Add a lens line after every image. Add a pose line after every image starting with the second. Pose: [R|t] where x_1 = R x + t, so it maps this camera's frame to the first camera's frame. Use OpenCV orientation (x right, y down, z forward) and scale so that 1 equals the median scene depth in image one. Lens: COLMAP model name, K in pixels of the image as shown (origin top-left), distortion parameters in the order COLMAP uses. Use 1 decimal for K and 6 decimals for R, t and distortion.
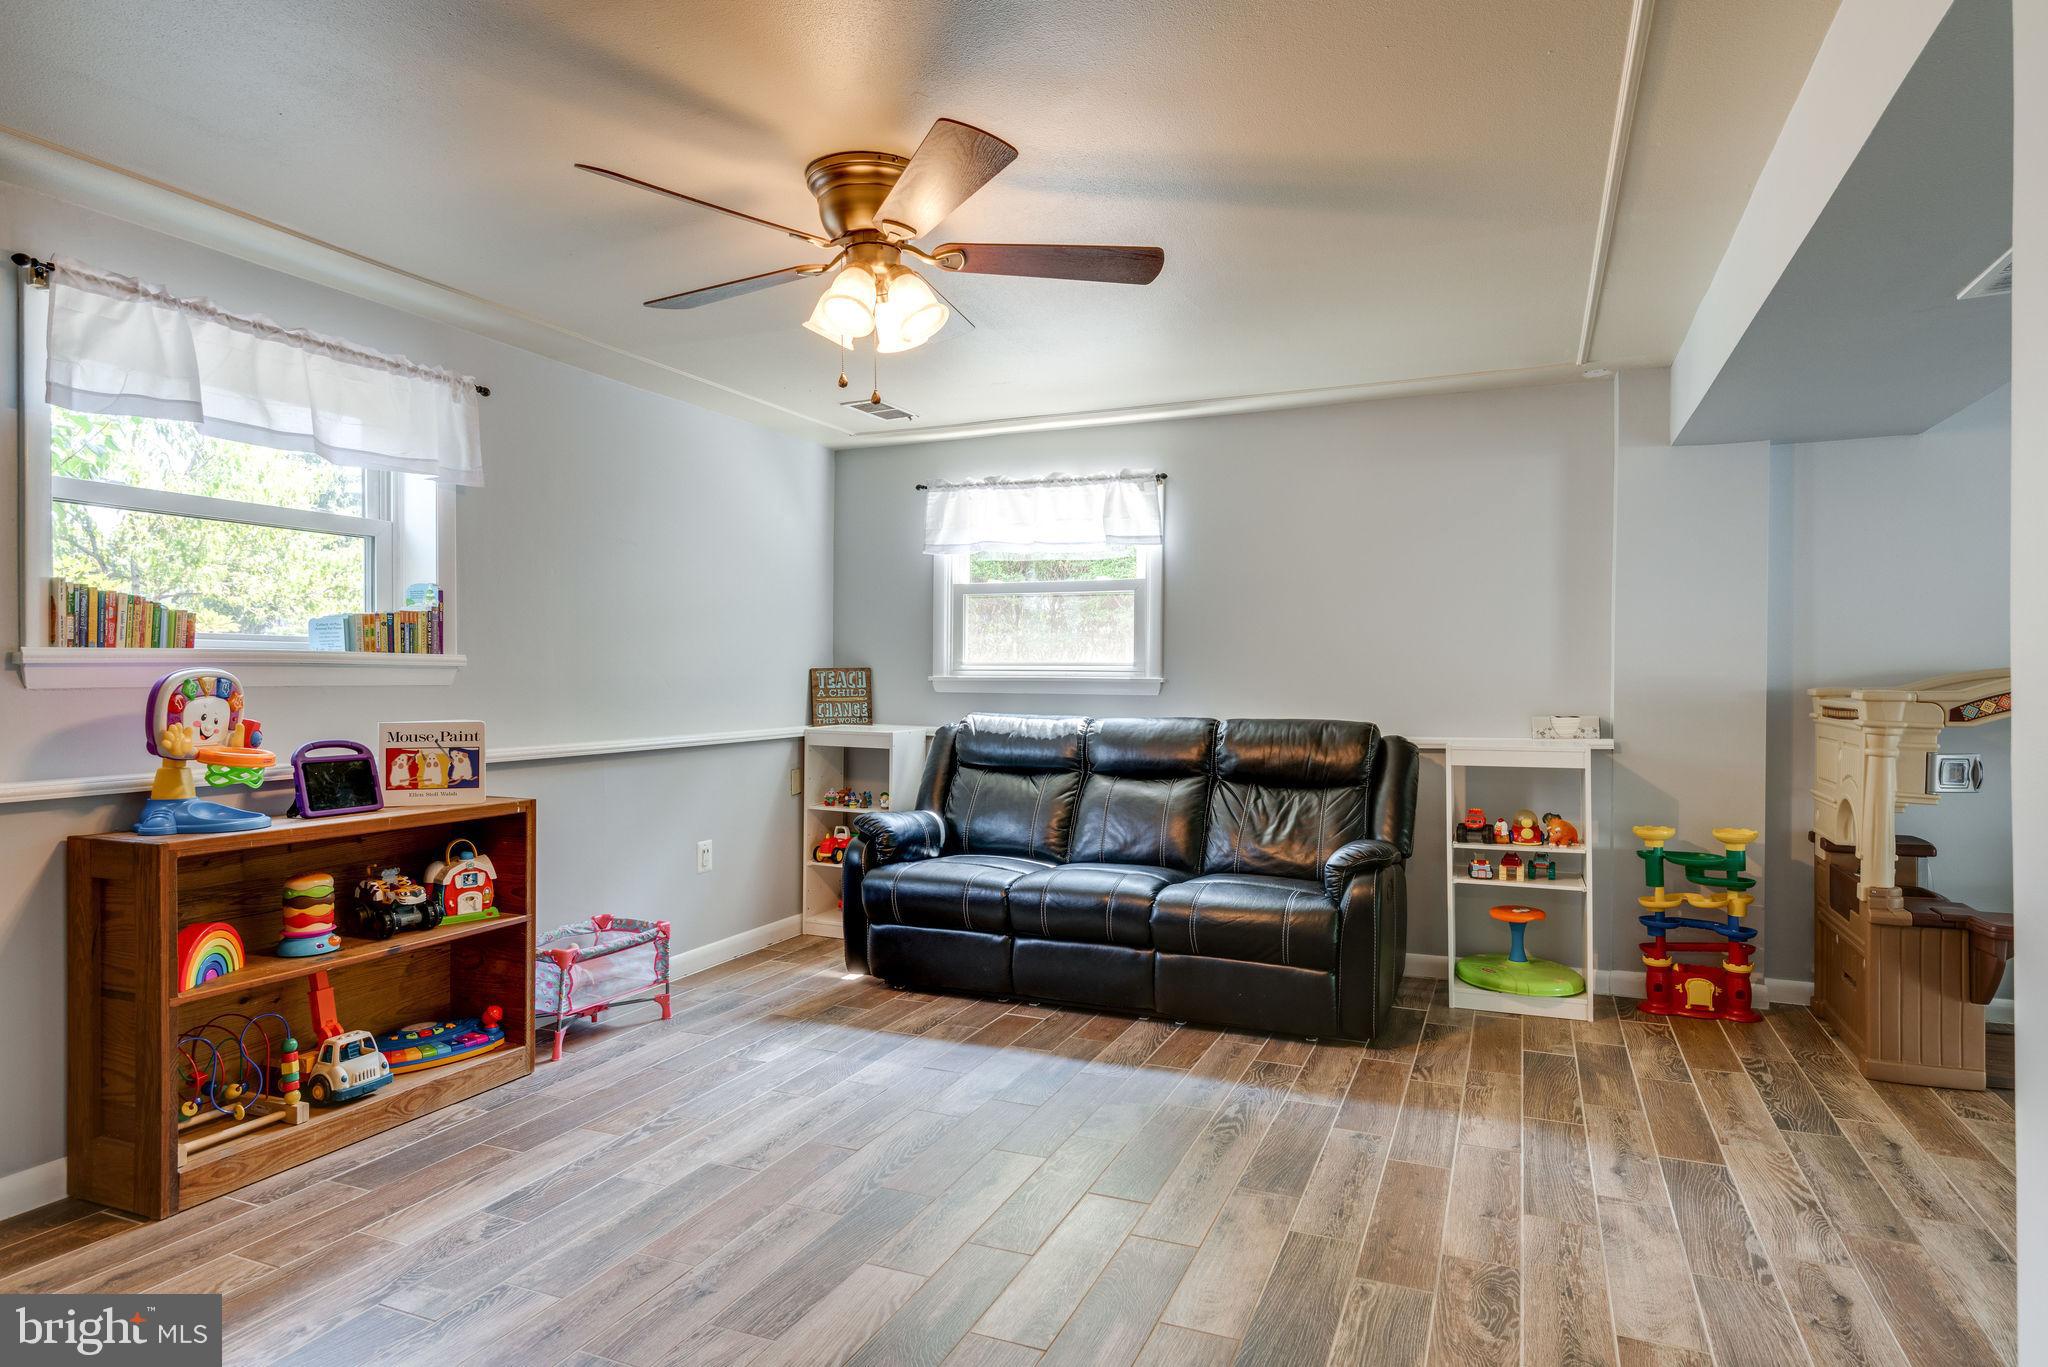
lens RADIAL K [[1127.7, 0, 1016.1], [0, 1127.7, 680.0], [0, 0, 1]] dist [0.047525, -0.031768]
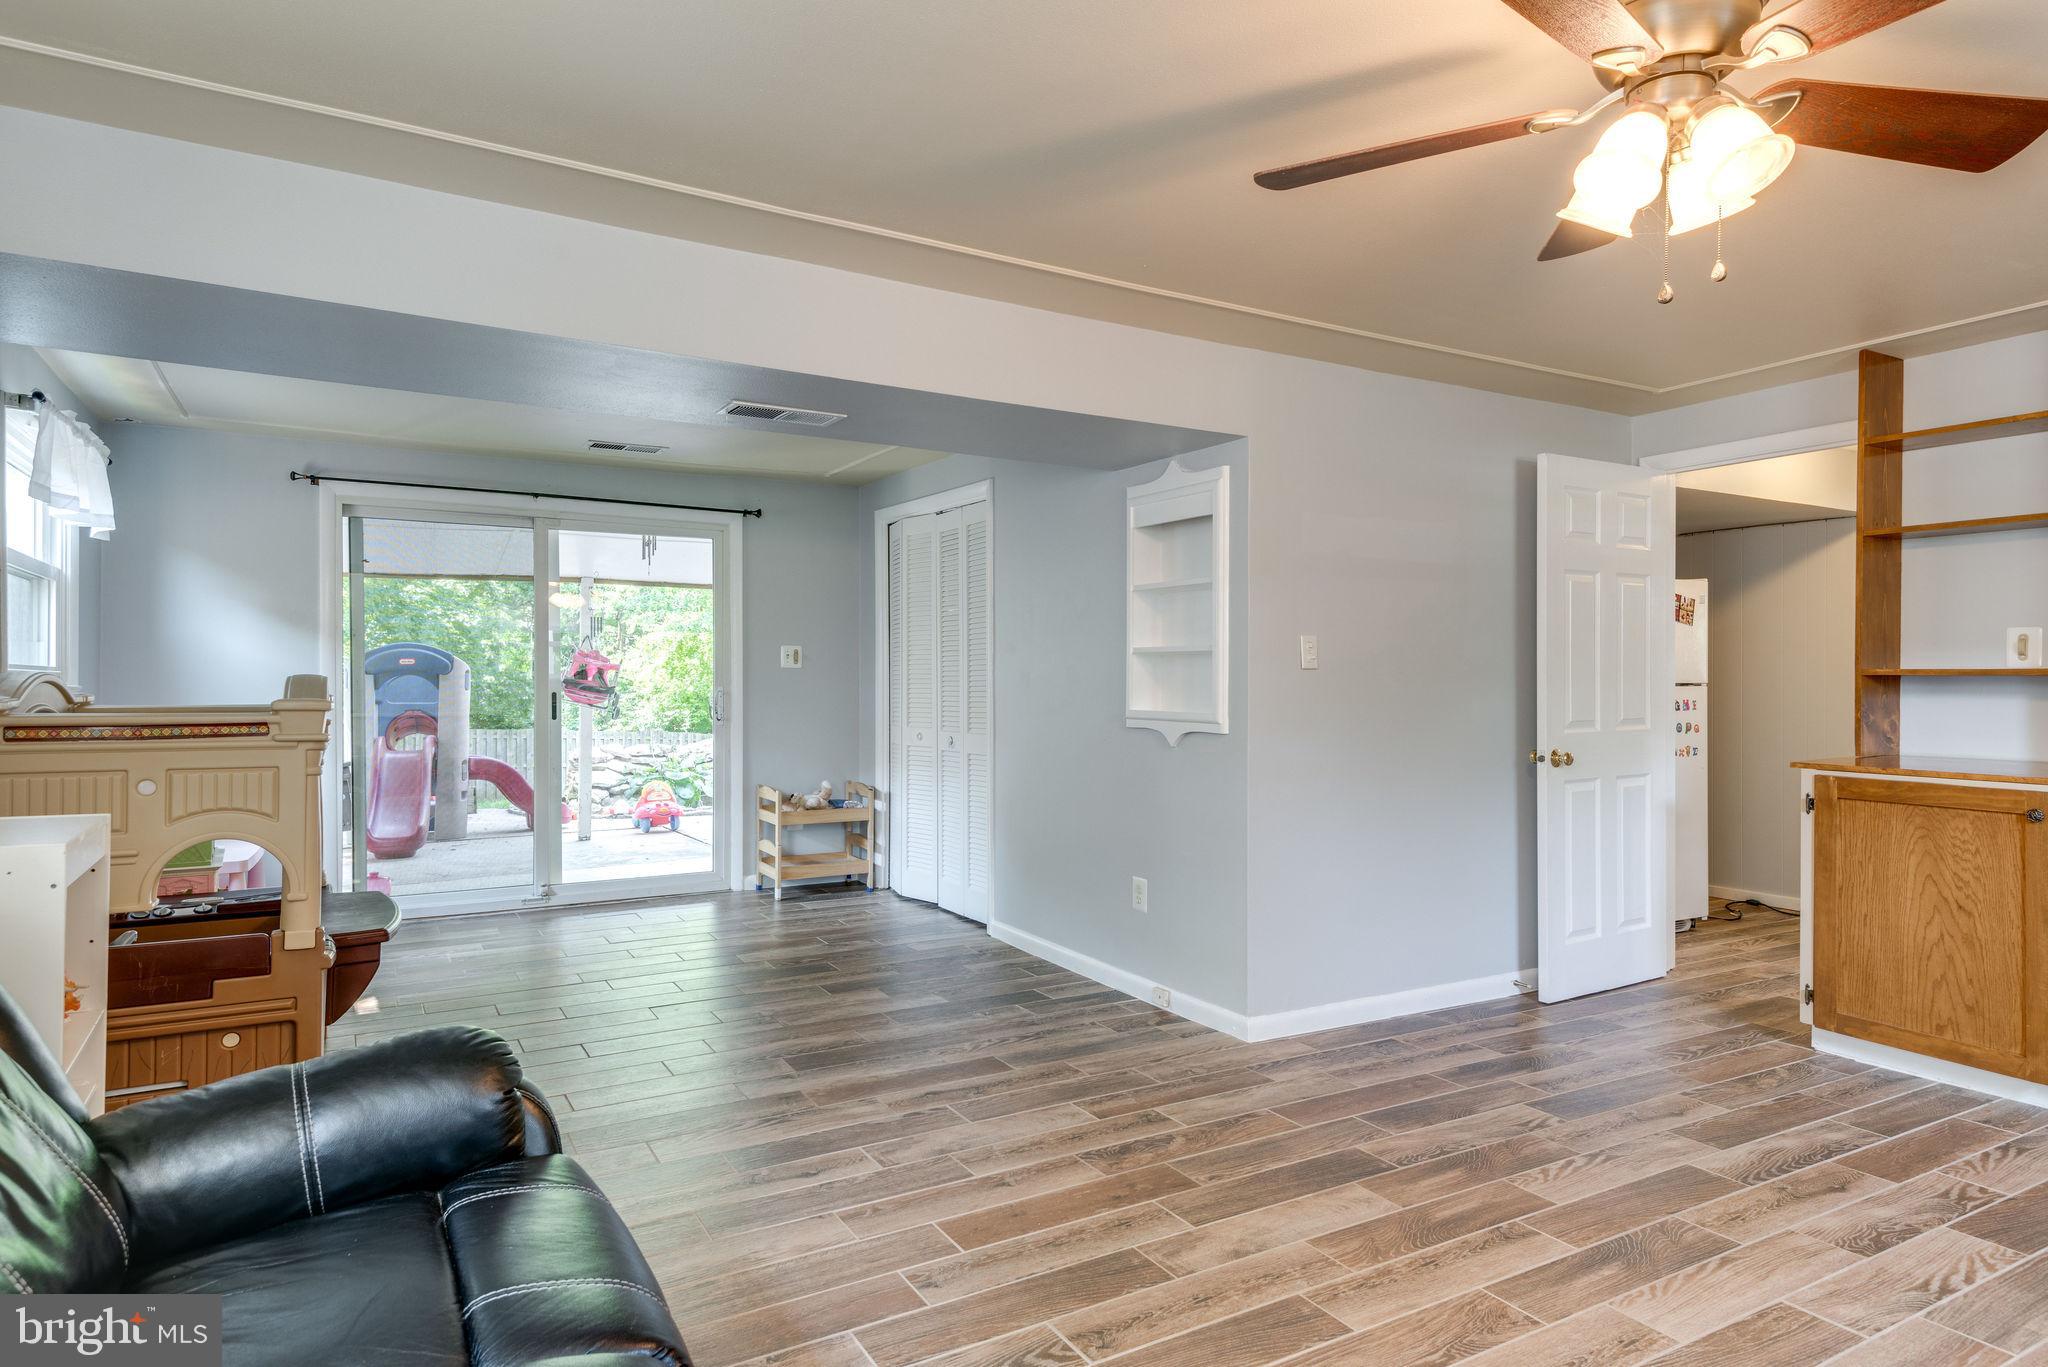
lens RADIAL K [[1169.8, 0, 975.9], [0, 1169.8, 684.0], [0, 0, 1]] dist [0.047312, -0.038752]
pose [[-0.781886, 0.001462, 0.623420, -0.168695], [0.002286, 0.999997, 0.000522, -0.000671], [-0.623417, 0.001833, -0.781887, 1.247830]]
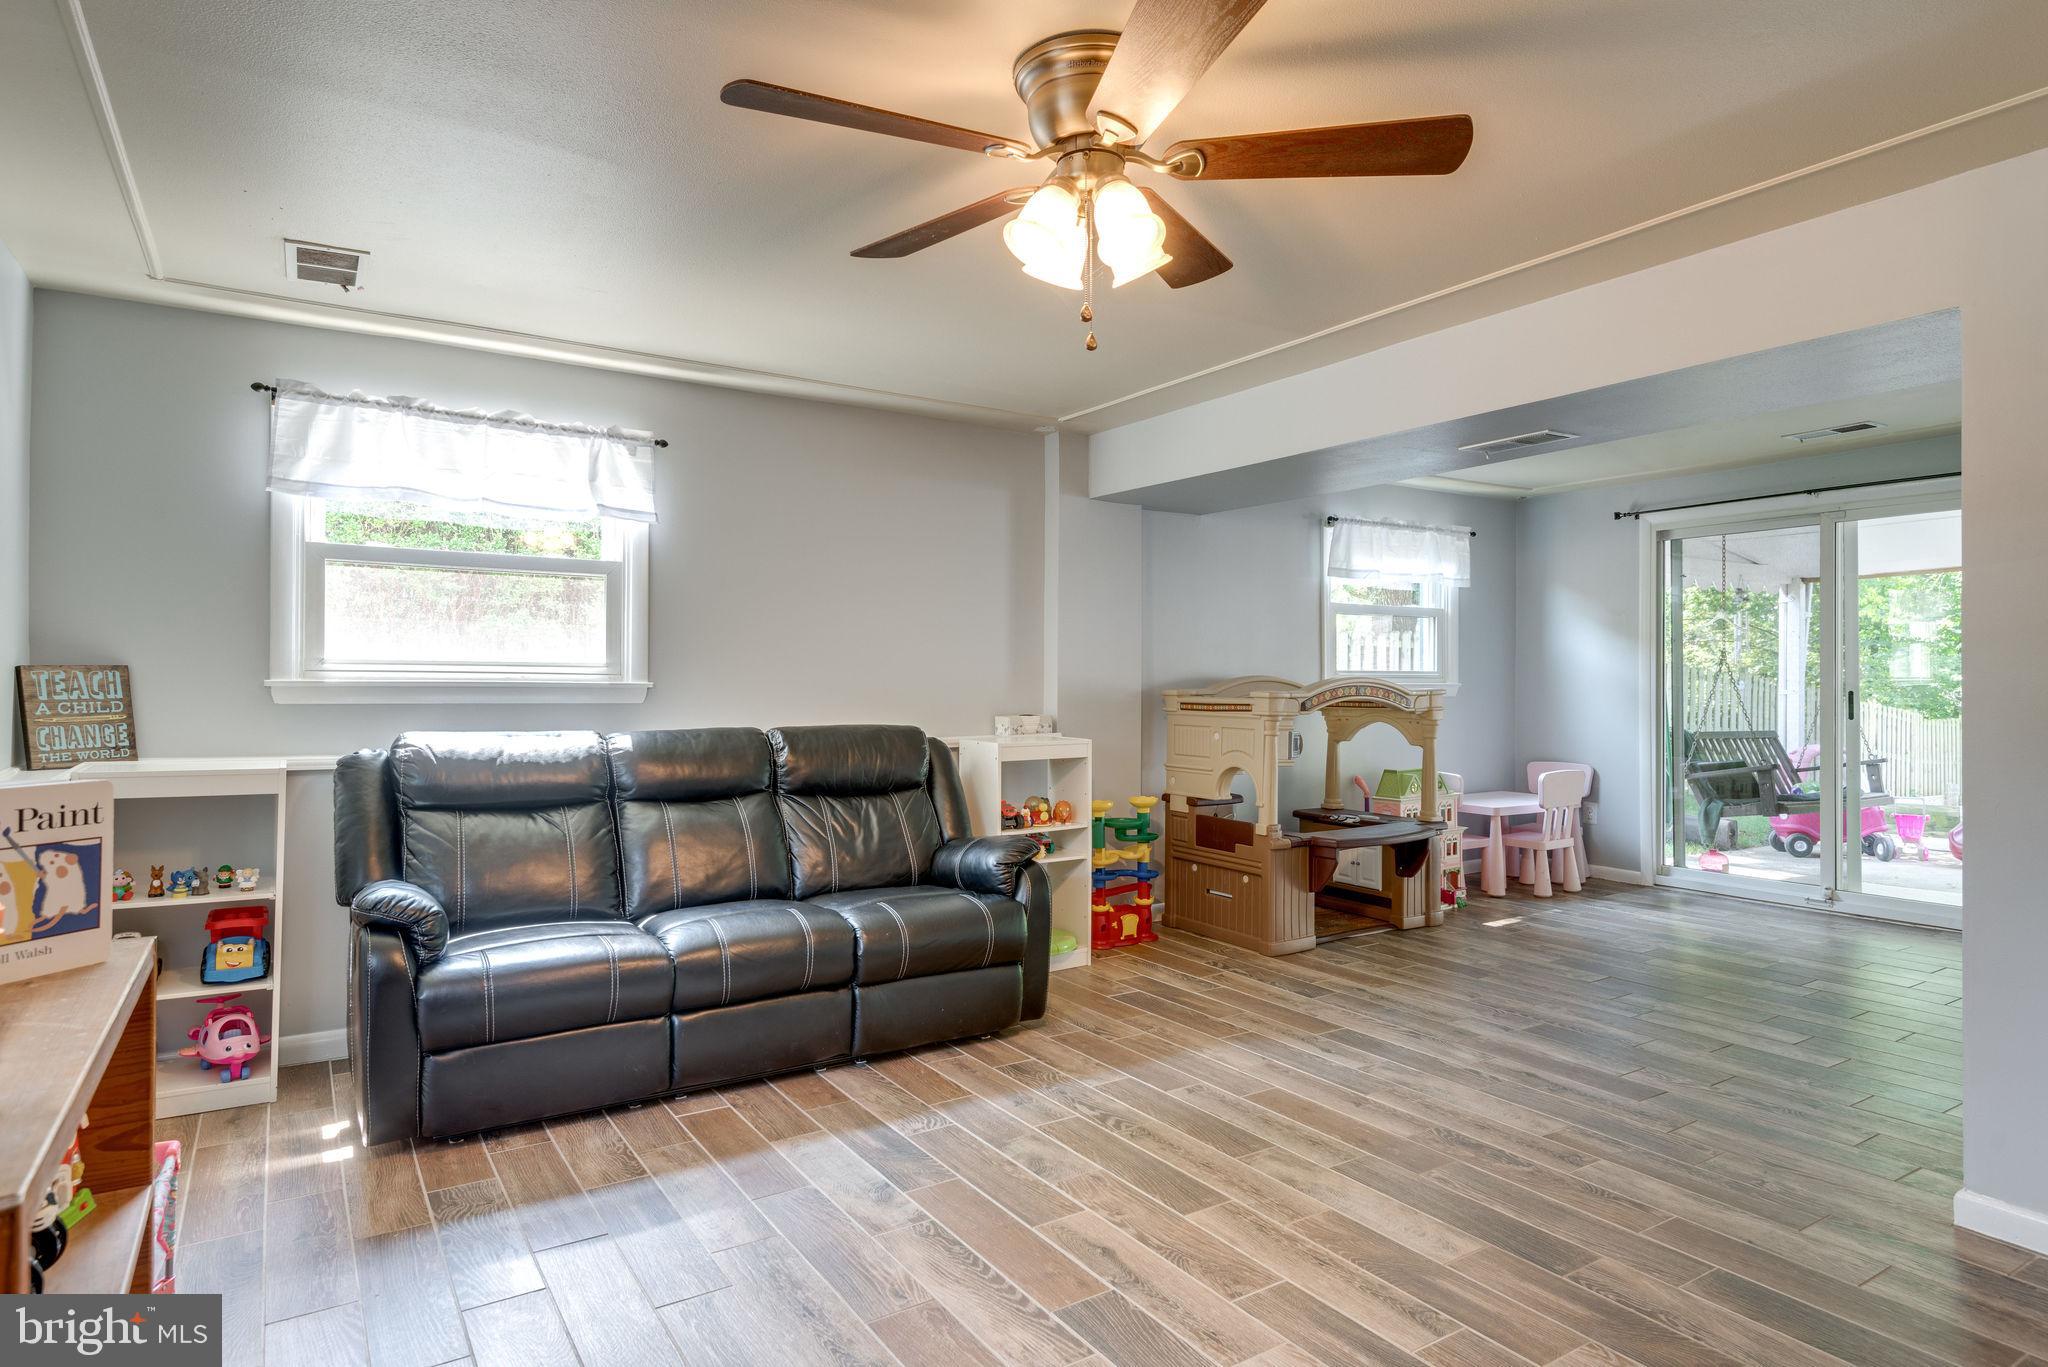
lens RADIAL K [[1133.4, 0, 1042.7], [0, 1133.4, 681.5], [0, 0, 1]] dist [0.049090, -0.034021]
pose [[0.561444, 0.000636, 0.827514, -0.556917], [0.001094, 0.999998, -0.001511, -0.001060], [-0.827514, 0.001754, 0.561443, 0.381544]]
